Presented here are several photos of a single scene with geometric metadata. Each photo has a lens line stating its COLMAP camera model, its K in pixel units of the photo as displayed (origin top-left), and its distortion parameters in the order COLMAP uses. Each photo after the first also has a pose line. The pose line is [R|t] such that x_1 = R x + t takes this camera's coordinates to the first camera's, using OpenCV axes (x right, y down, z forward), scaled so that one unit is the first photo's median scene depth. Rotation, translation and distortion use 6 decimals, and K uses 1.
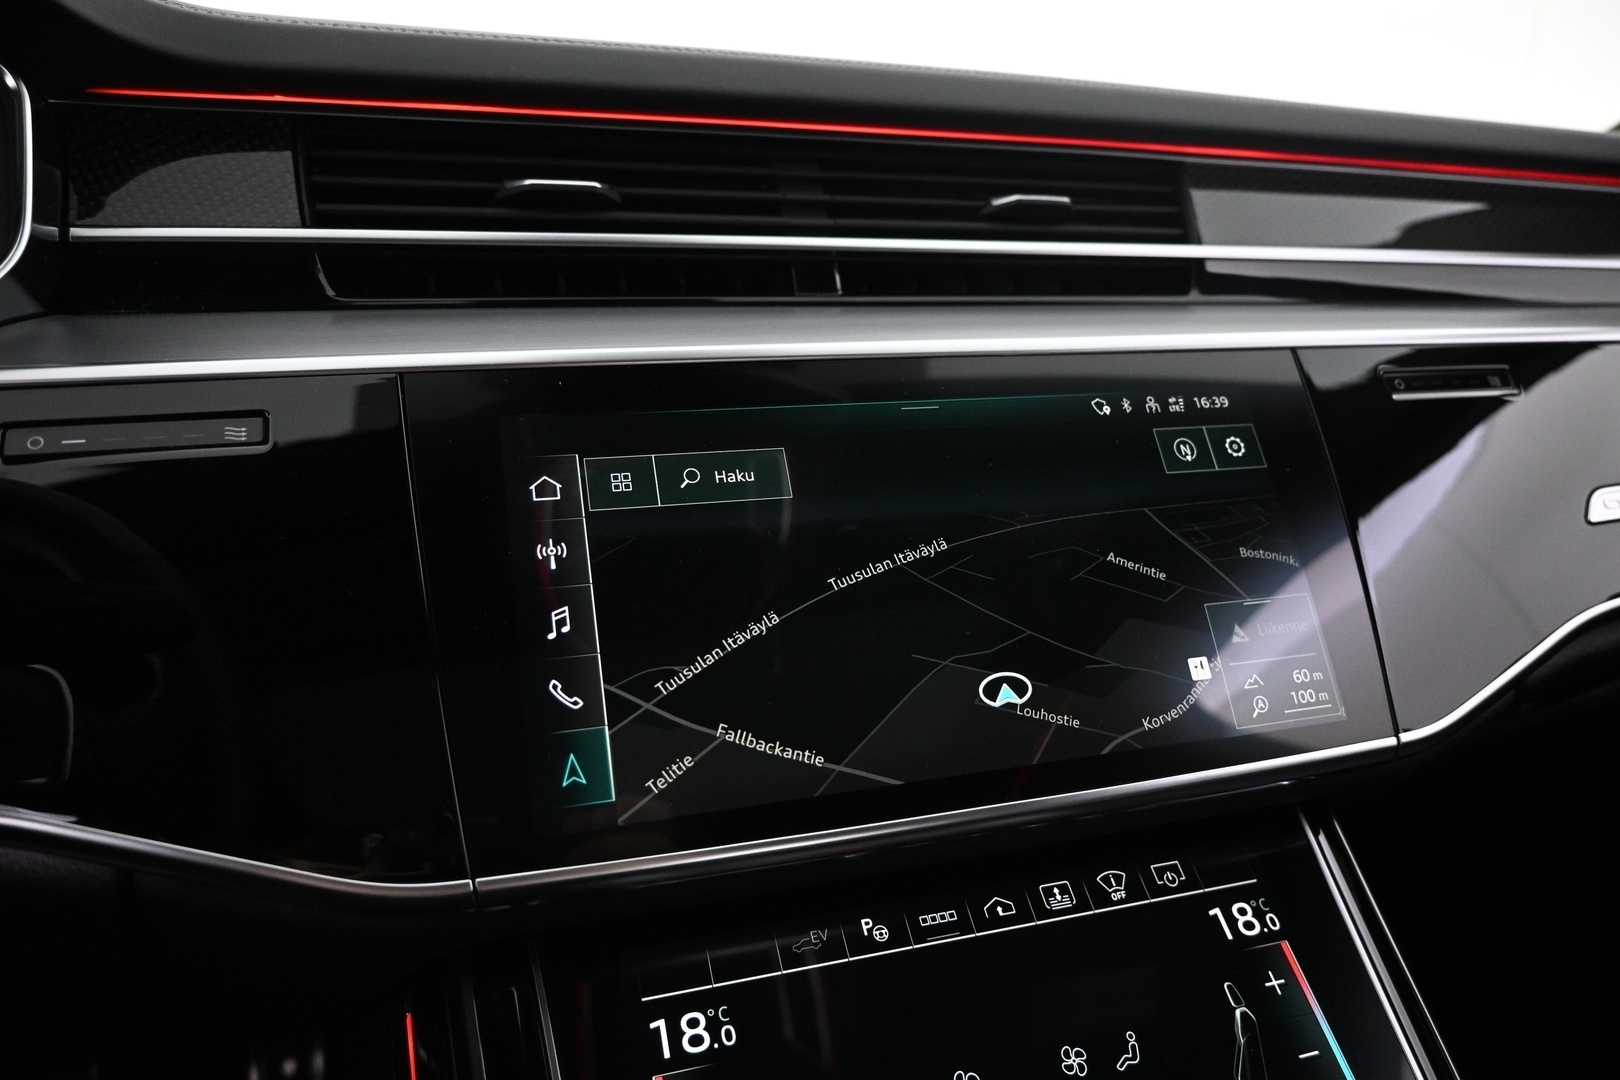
lens RADIAL K [[1098.7, 0, 805.3], [0, 1098.7, 536.3], [0, 0, 1]] dist [-0.005536, 0.005403]
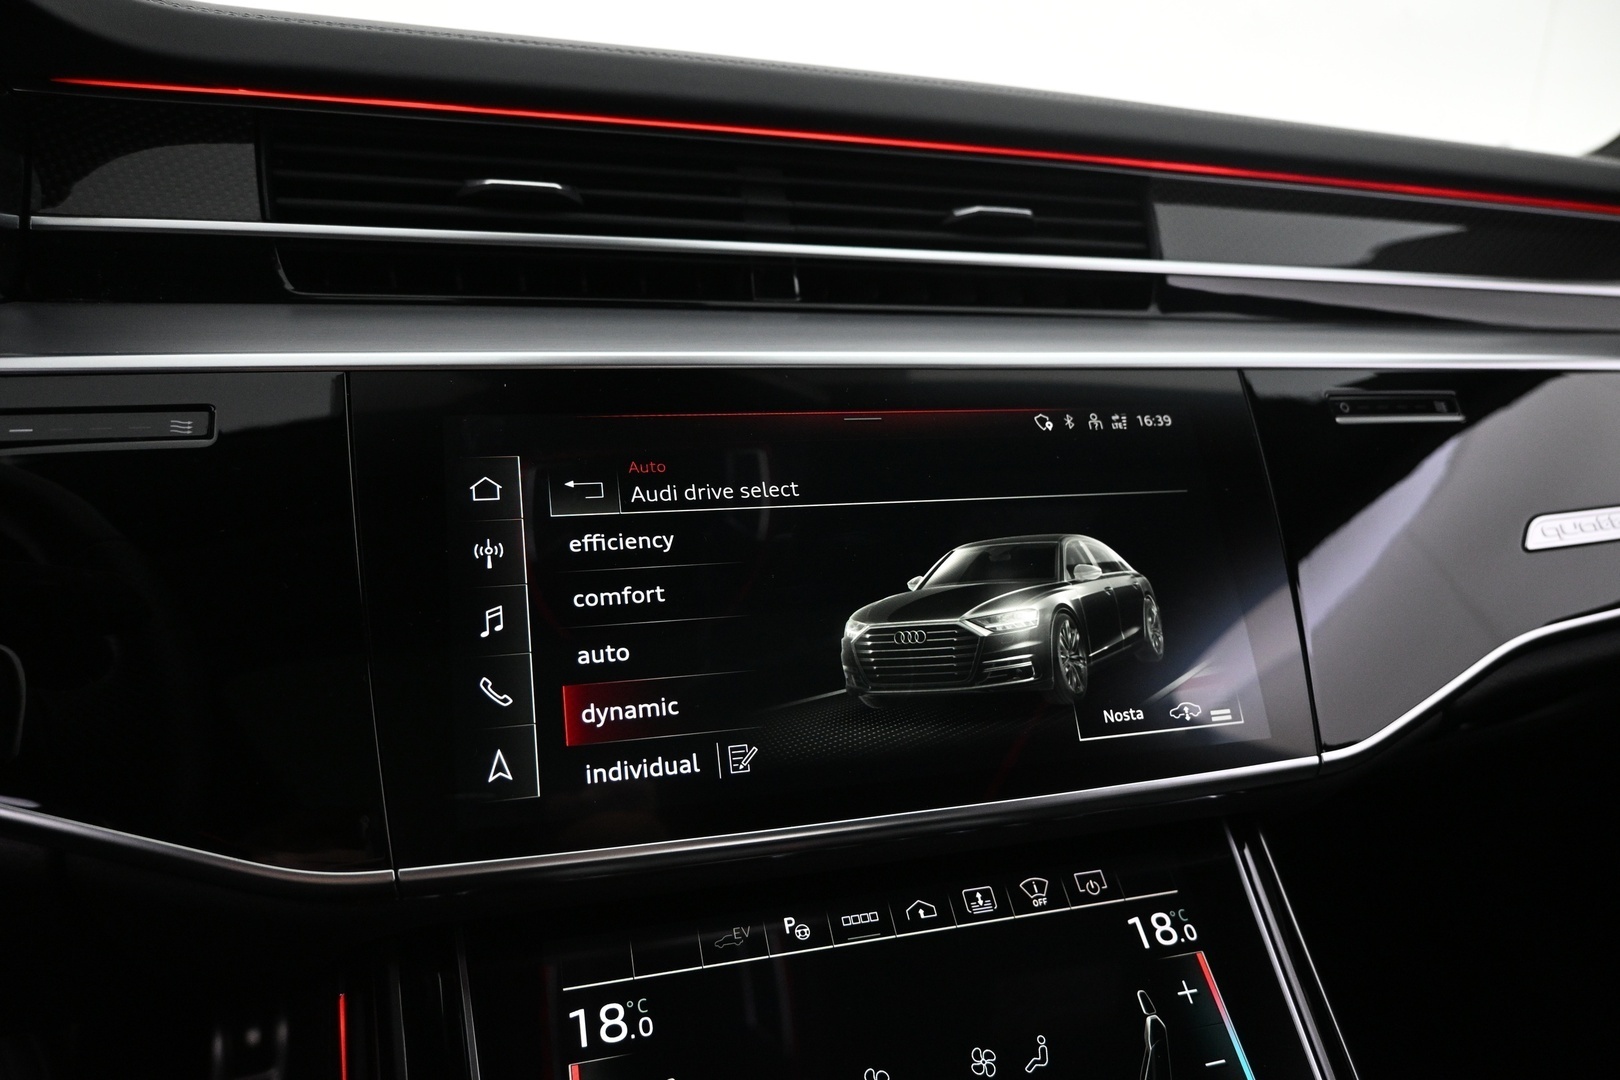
lens RADIAL K [[1098.7, 0, 806.0], [0, 1098.7, 536.4], [0, 0, 1]] dist [-0.005536, 0.005403]
pose [[0.999483, 0.032132, -0.000757, 0.057799], [-0.032119, 0.999390, 0.013729, -0.021001], [0.001198, -0.013698, 0.999905, -0.019988]]
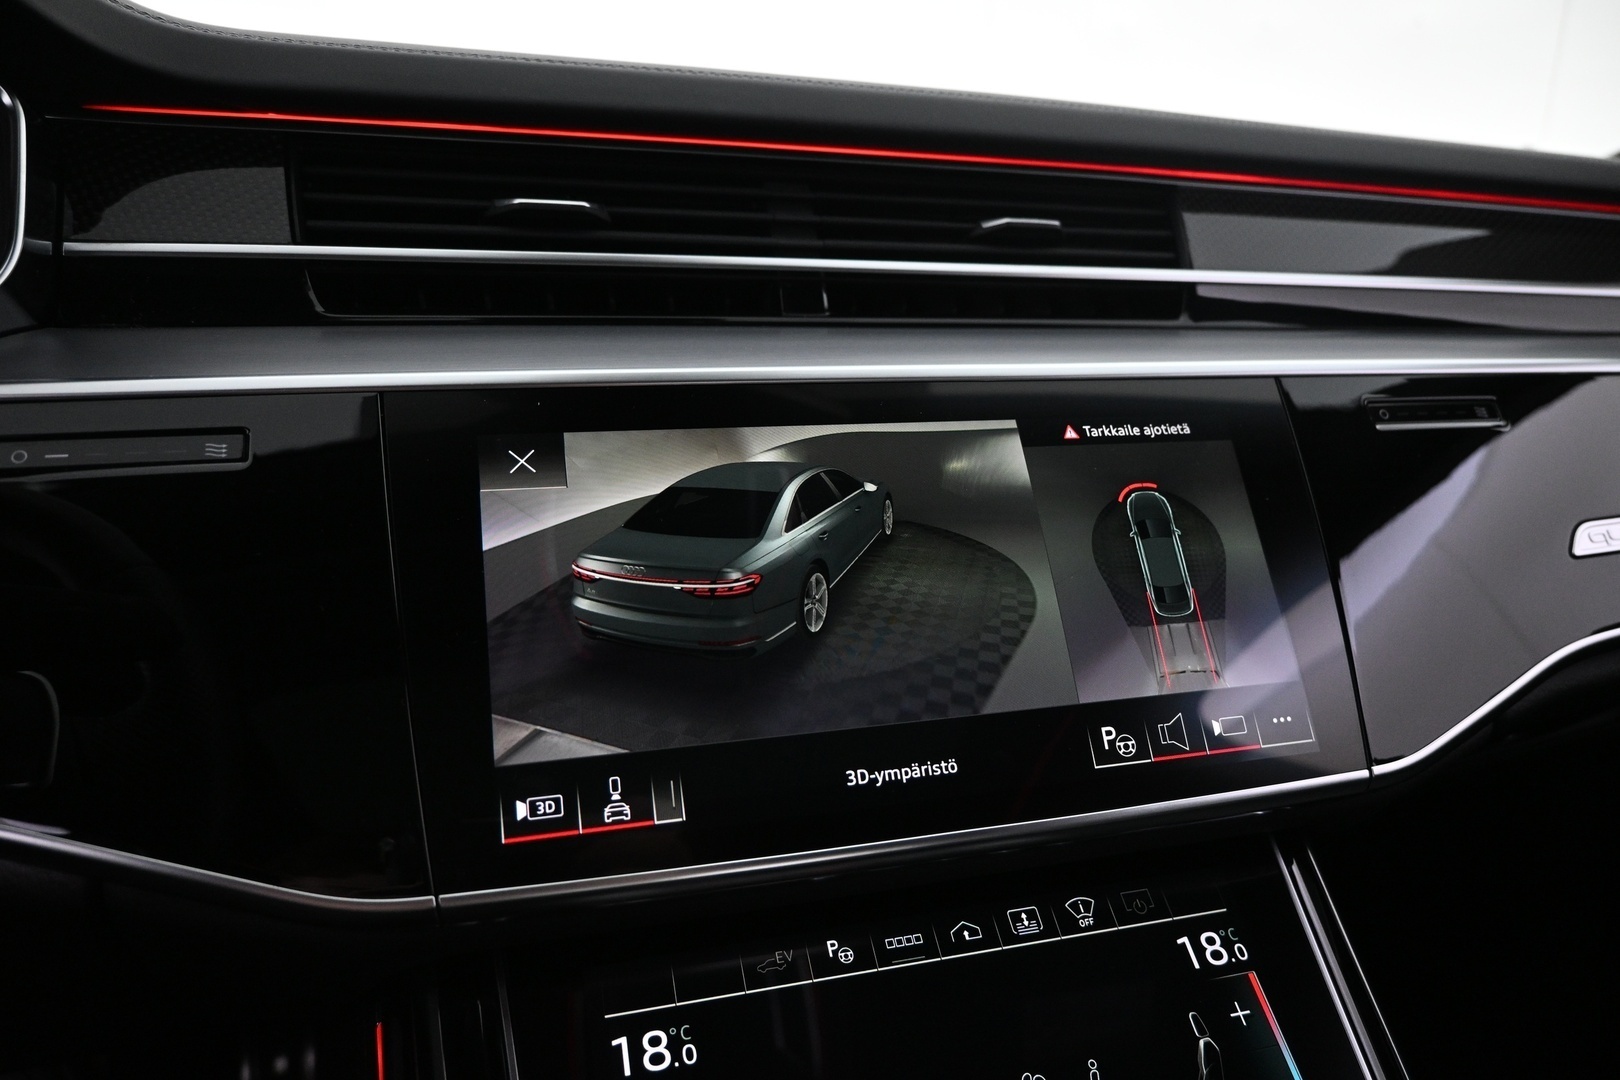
lens RADIAL K [[1098.7, 0, 806.5], [0, 1098.7, 536.7], [0, 0, 1]] dist [-0.005536, 0.005403]
pose [[0.999739, 0.018328, -0.013632, 0.037218], [-0.018356, 0.999830, -0.001910, -0.018580], [0.013595, 0.002160, 0.999905, -0.007602]]
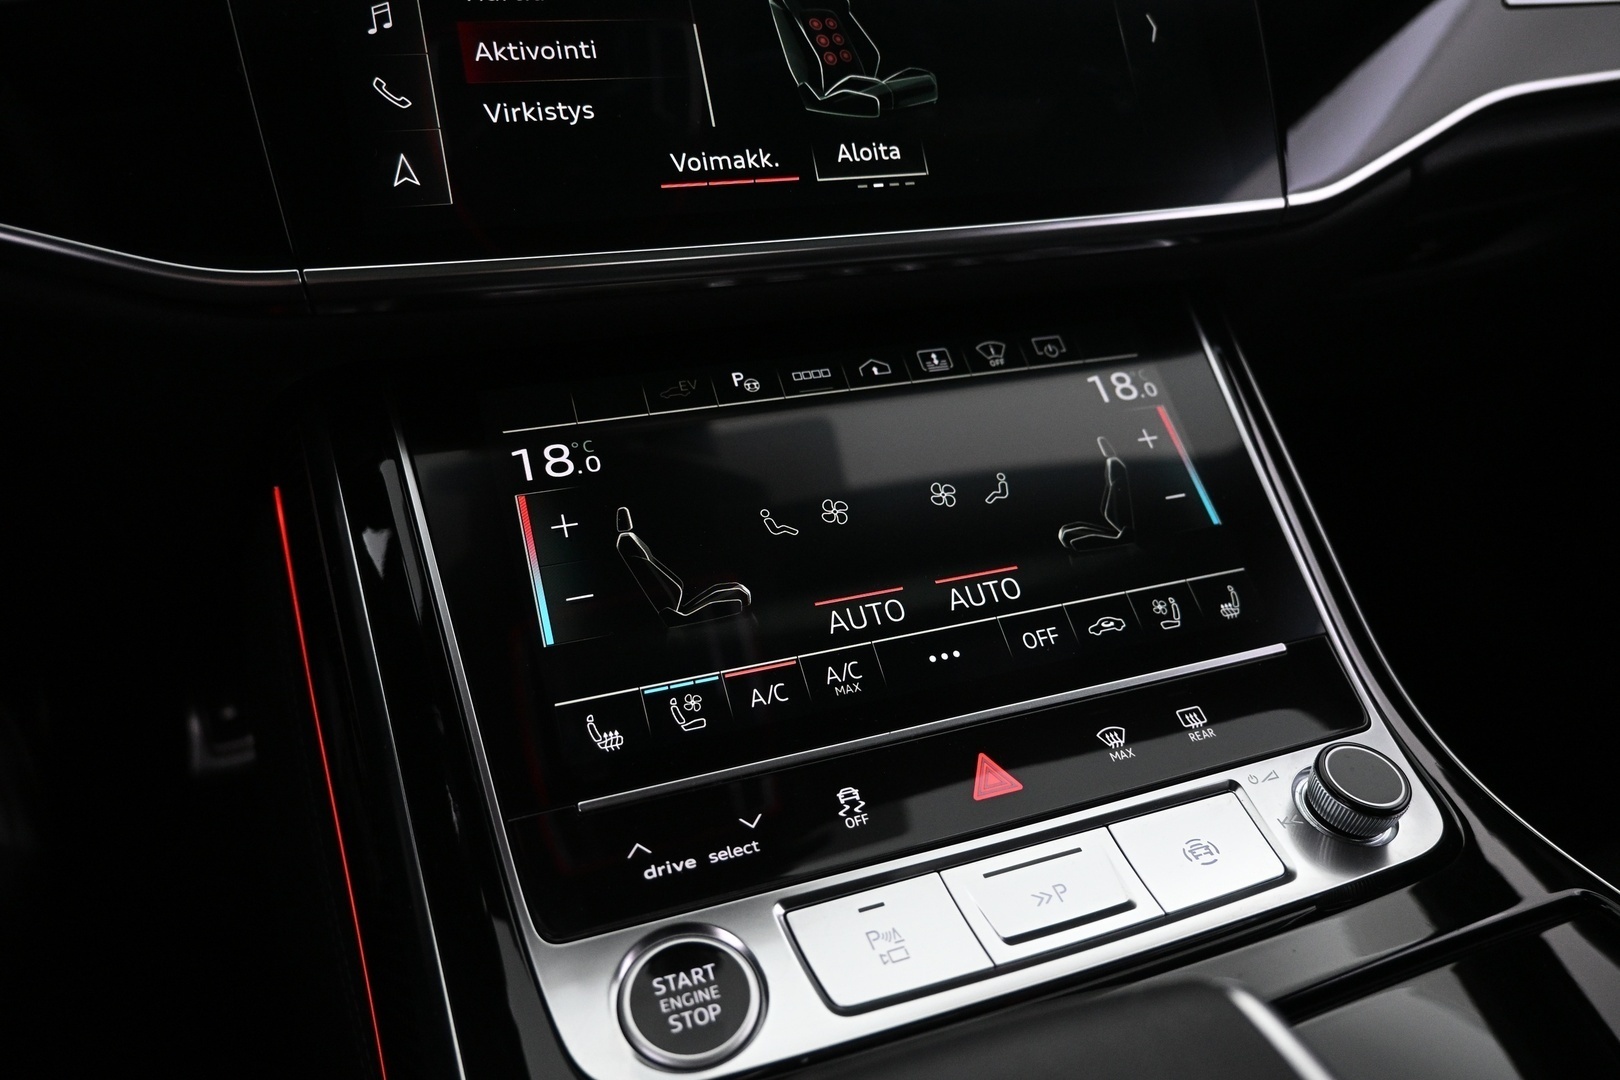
lens RADIAL K [[1098.7, 0, 806.3], [0, 1098.7, 538.2], [0, 0, 1]] dist [-0.005536, 0.005403]
pose [[0.998883, -0.027705, 0.038267, 0.072177], [0.019562, 0.979851, 0.198770, 0.285967], [-0.043003, -0.197800, 0.979299, 0.006454]]
